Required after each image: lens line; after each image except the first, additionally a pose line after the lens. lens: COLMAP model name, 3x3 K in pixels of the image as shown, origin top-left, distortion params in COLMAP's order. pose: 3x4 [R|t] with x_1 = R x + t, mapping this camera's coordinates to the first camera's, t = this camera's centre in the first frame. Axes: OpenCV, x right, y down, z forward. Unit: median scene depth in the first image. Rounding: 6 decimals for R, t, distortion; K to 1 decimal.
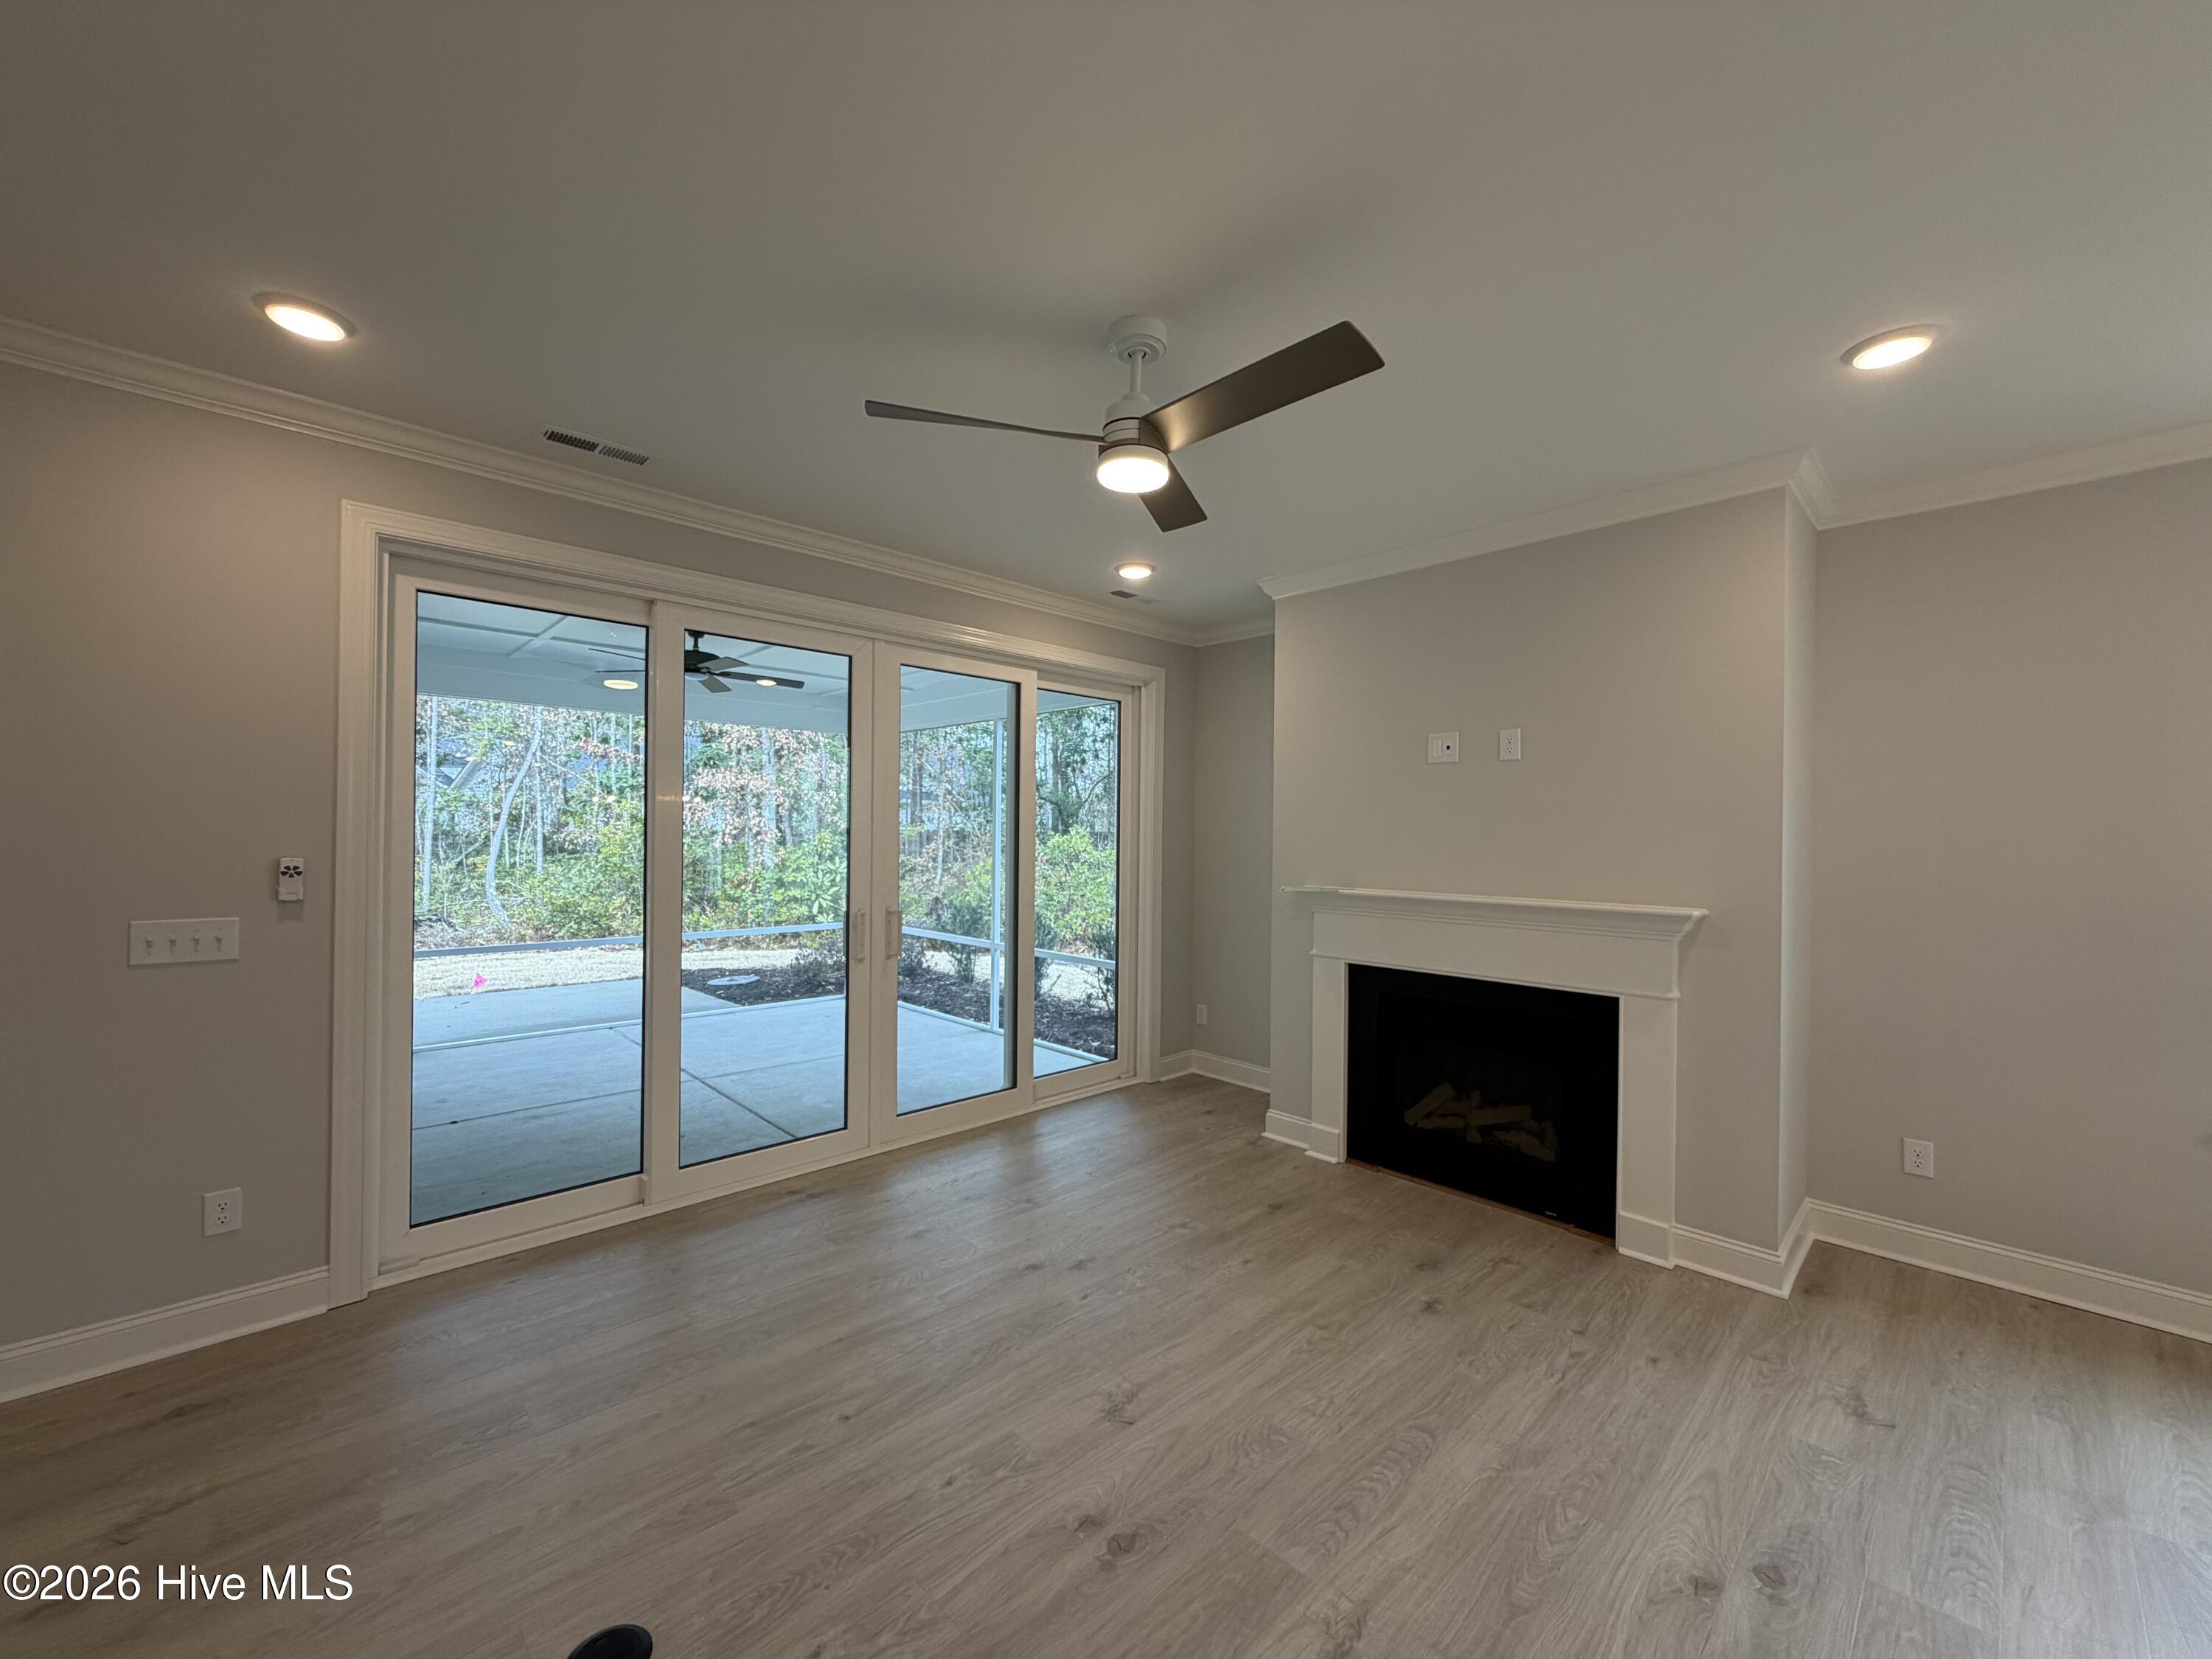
lens RADIAL K [[877.4, 0, 1102.4], [0, 877.4, 833.1], [0, 0, 1]] dist [0.003136, 0.000194]
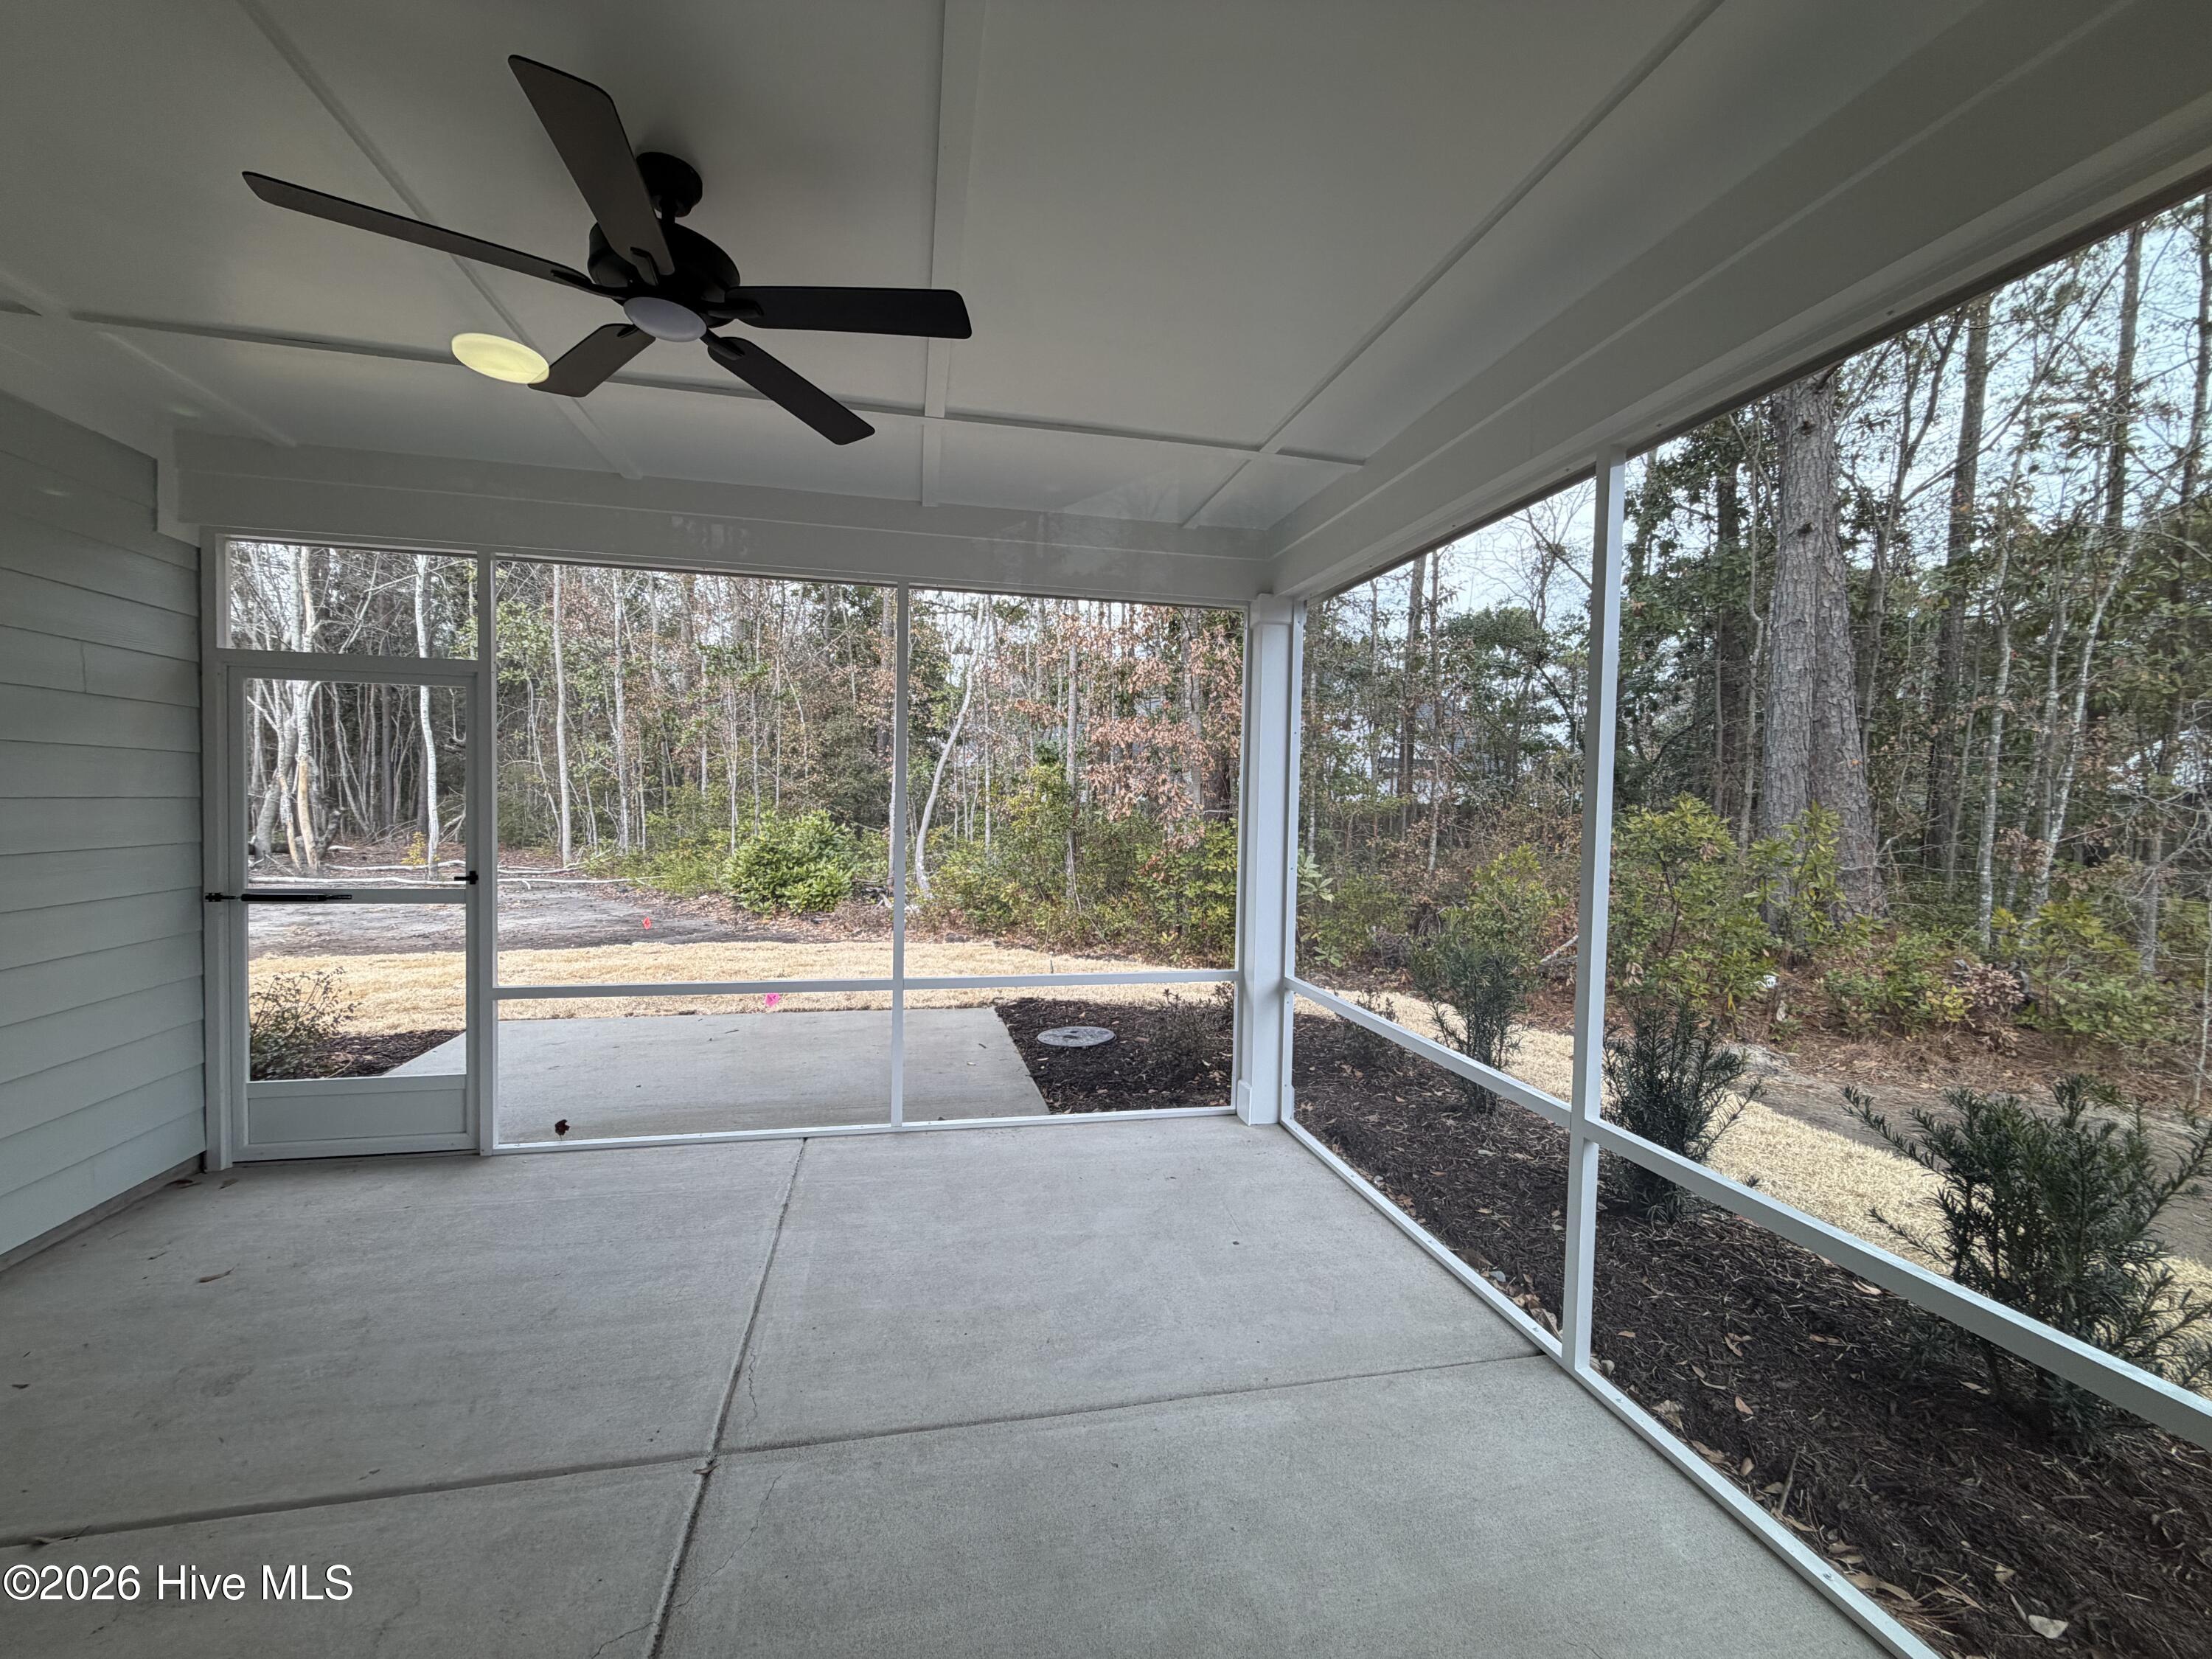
lens RADIAL K [[877.4, 0, 1093.6], [0, 877.4, 833.7], [0, 0, 1]] dist [0.003136, 0.000194]
pose [[0.849427, 0.024258, -0.527148, -0.054993], [-0.009451, 0.999482, 0.030764, 0.003242], [0.527622, -0.021150, 0.849216, 0.313082]]
